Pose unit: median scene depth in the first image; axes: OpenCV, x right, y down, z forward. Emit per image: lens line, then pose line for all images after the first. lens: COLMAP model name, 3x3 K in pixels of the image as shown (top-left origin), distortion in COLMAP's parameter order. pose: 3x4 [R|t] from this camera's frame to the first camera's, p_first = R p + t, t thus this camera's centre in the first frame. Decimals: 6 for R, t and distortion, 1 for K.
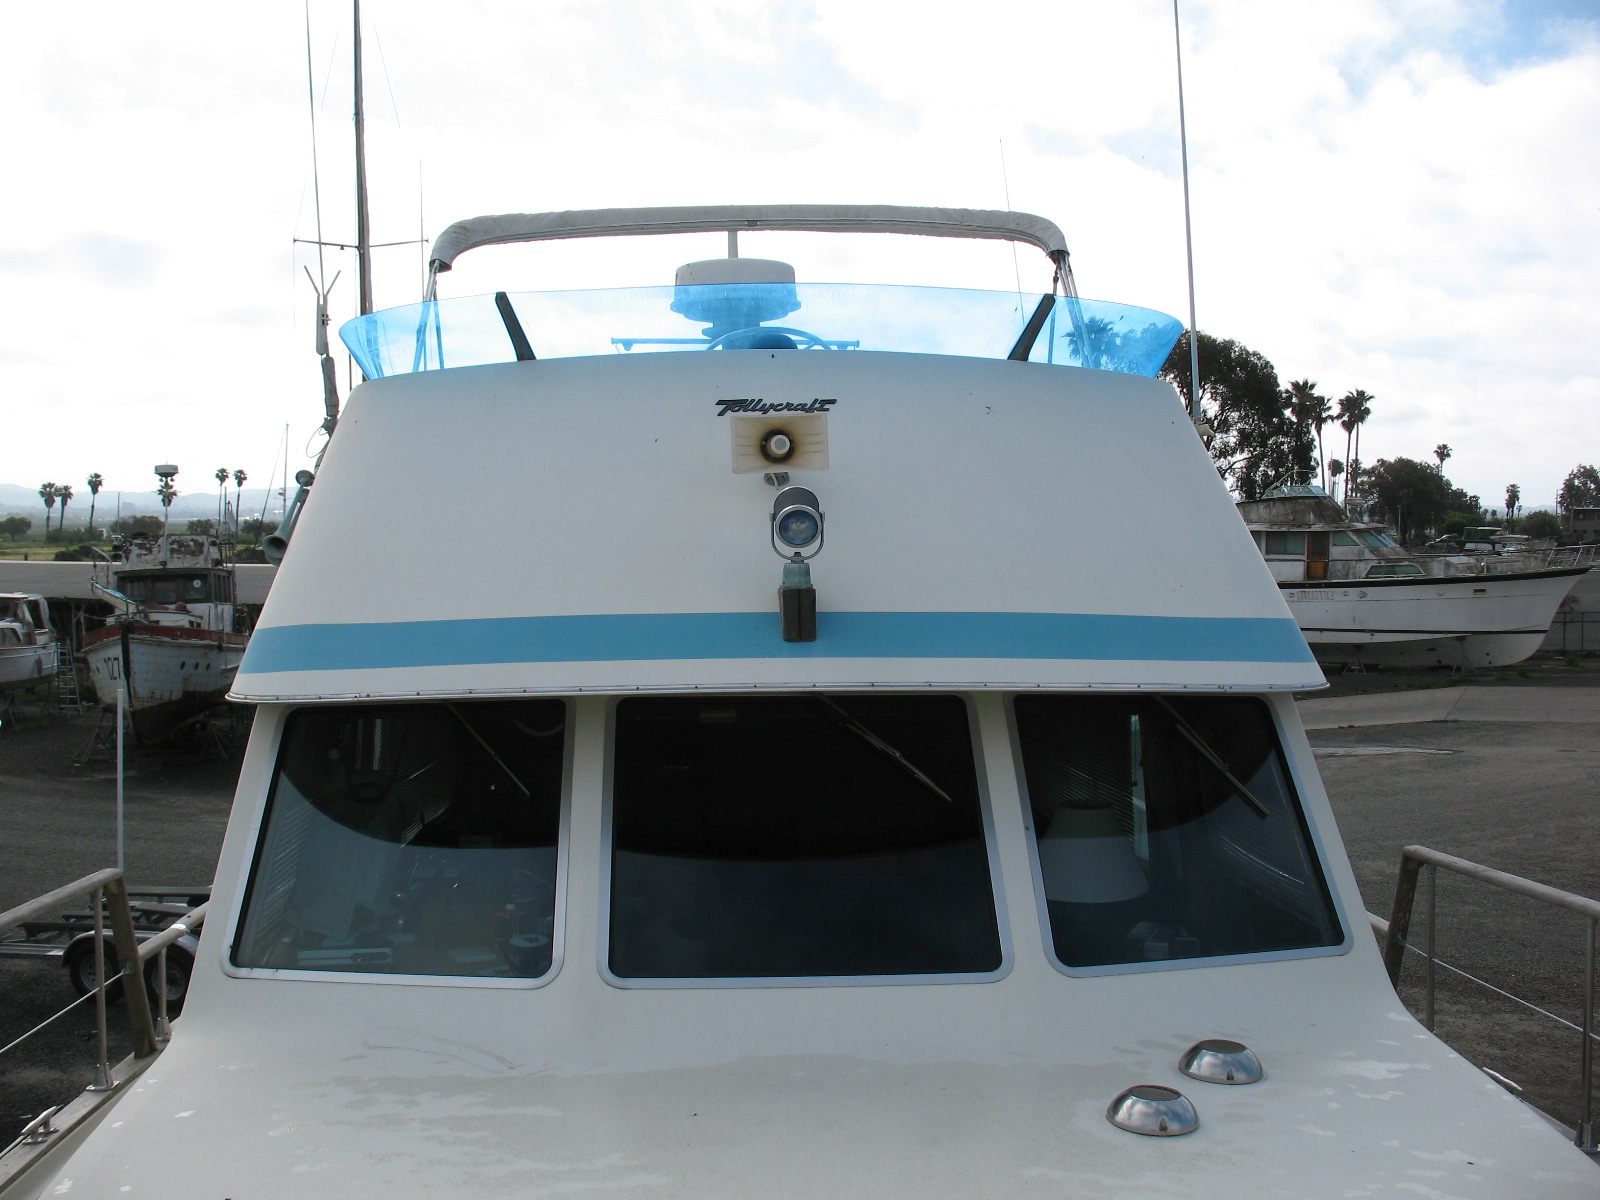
lens RADIAL K [[1634.7, 0, 800.0], [0, 1634.7, 600.0], [0, 0, 1]] dist [-0.094698, 0.021418]
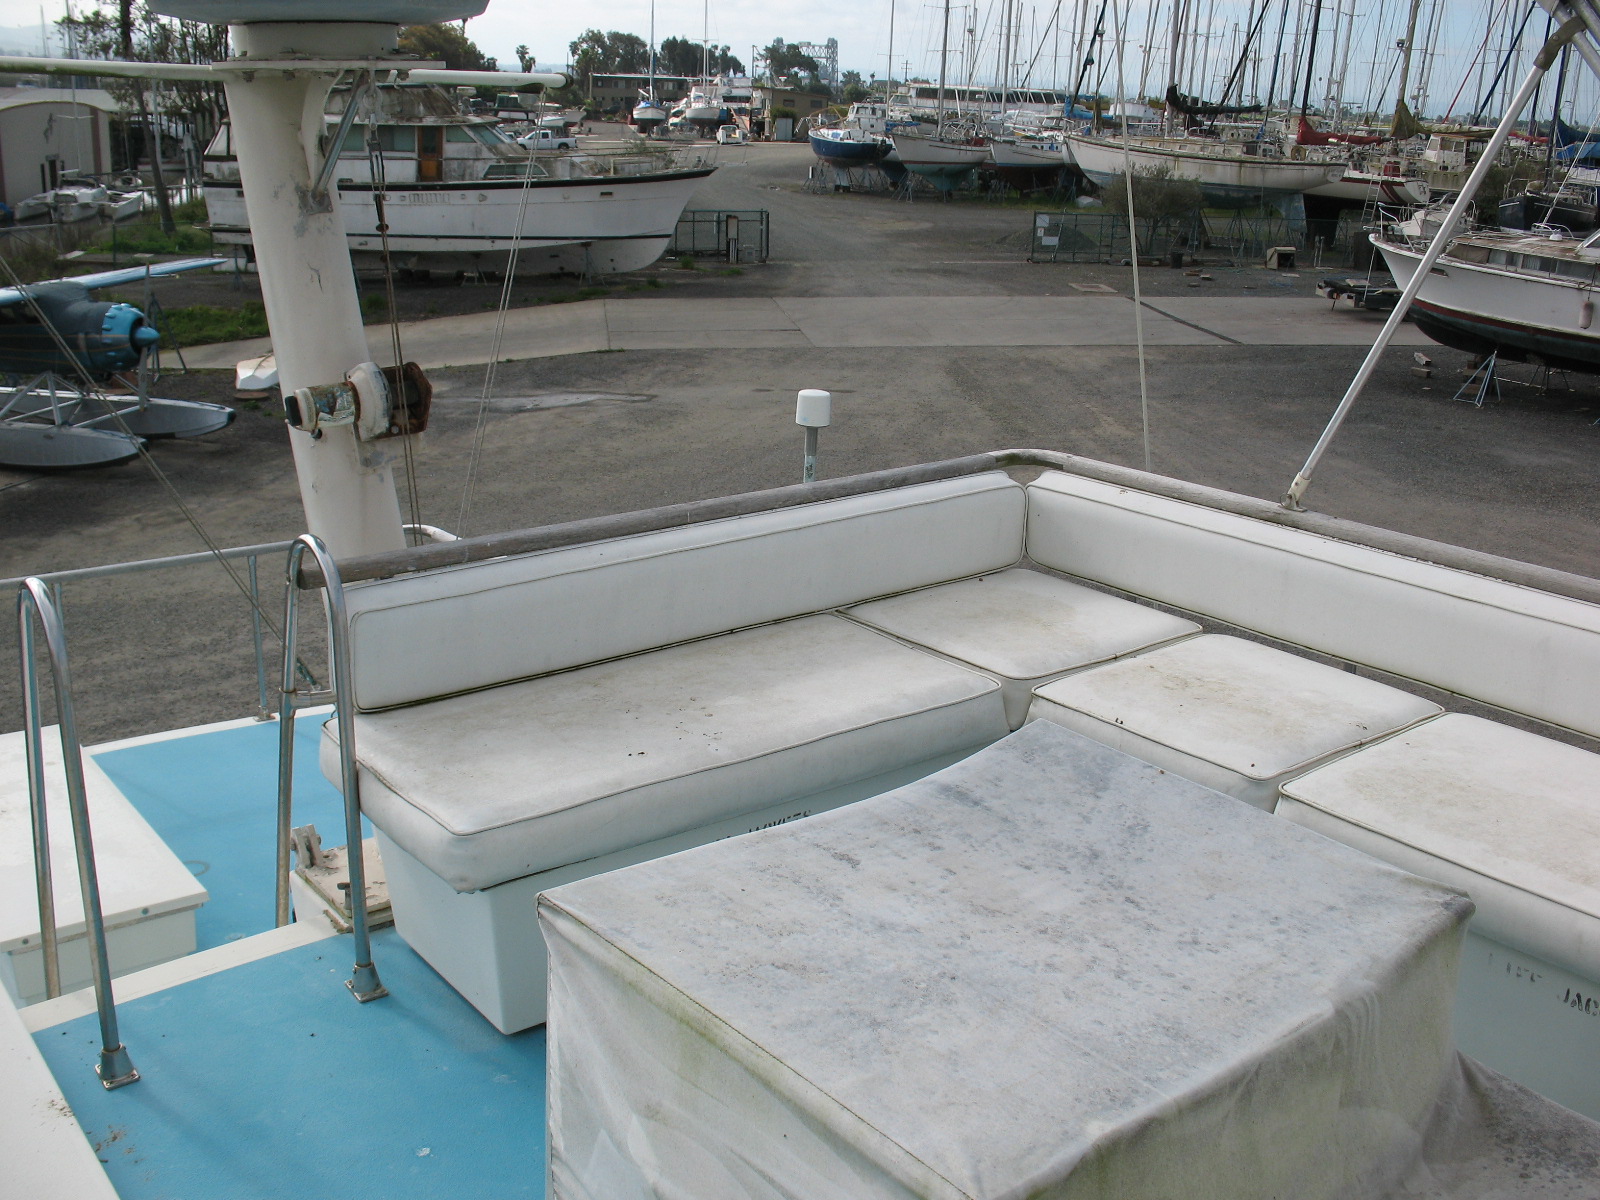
lens RADIAL K [[1634.7, 0, 800.0], [0, 1634.7, 600.0], [0, 0, 1]] dist [-0.094698, 0.021418]
pose [[0.834675, -0.140541, 0.532509, -0.020209], [-0.004381, 0.965168, 0.261596, -0.023838], [-0.550725, -0.220681, 0.804985, 0.114662]]
